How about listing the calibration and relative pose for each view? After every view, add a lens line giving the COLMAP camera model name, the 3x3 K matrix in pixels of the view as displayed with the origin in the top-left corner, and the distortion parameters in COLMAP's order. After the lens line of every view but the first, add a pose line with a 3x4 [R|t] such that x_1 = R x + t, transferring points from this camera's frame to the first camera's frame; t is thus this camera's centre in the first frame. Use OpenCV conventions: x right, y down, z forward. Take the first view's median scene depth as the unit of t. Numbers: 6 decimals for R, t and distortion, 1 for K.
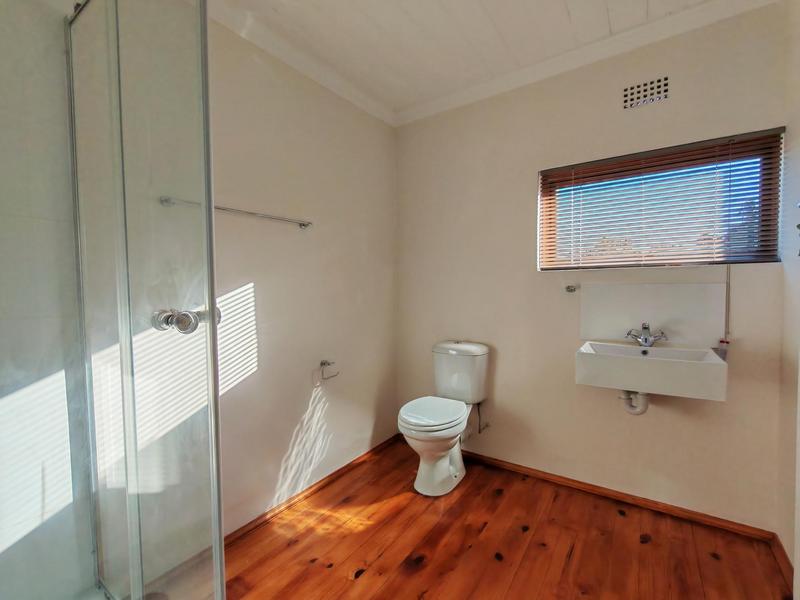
lens RADIAL K [[368.7, 0, 400.6], [0, 368.7, 301.4], [0, 0, 1]] dist [-0.001373, -0.000844]
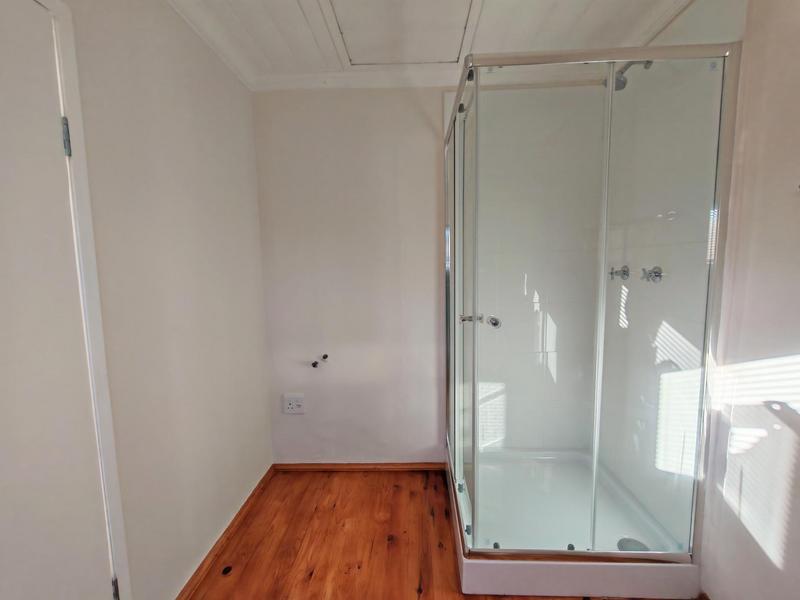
lens RADIAL K [[368.7, 0, 398.9], [0, 368.7, 303.0], [0, 0, 1]] dist [-0.001373, -0.000844]
pose [[-0.848376, 0.087351, -0.522138, 0.302752], [0.016527, 0.990183, 0.138799, -0.119664], [0.529136, 0.109125, -0.841491, 0.874590]]
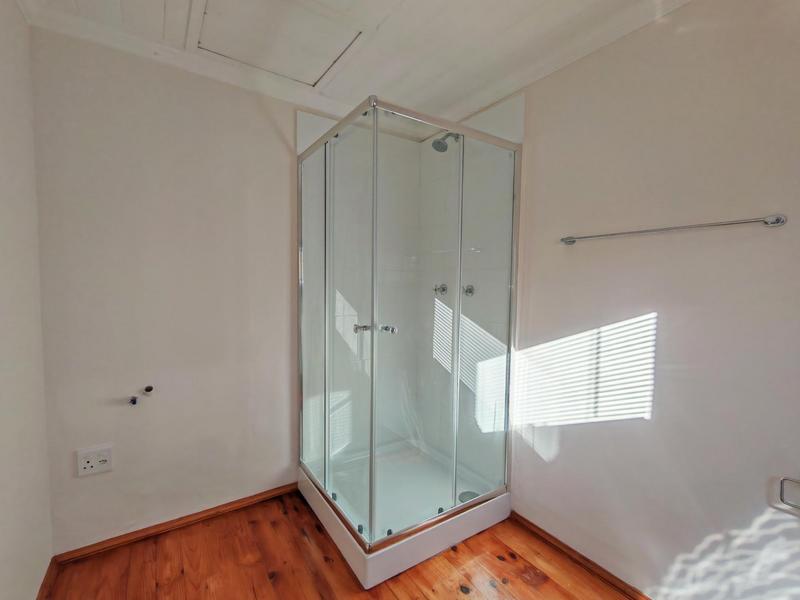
lens RADIAL K [[368.7, 0, 401.0], [0, 368.7, 302.0], [0, 0, 1]] dist [-0.001373, -0.000844]
pose [[-0.367371, 0.062566, -0.927968, 0.515105], [-0.037205, 0.995948, 0.081878, -0.108558], [0.929330, 0.064605, -0.363554, 0.694195]]
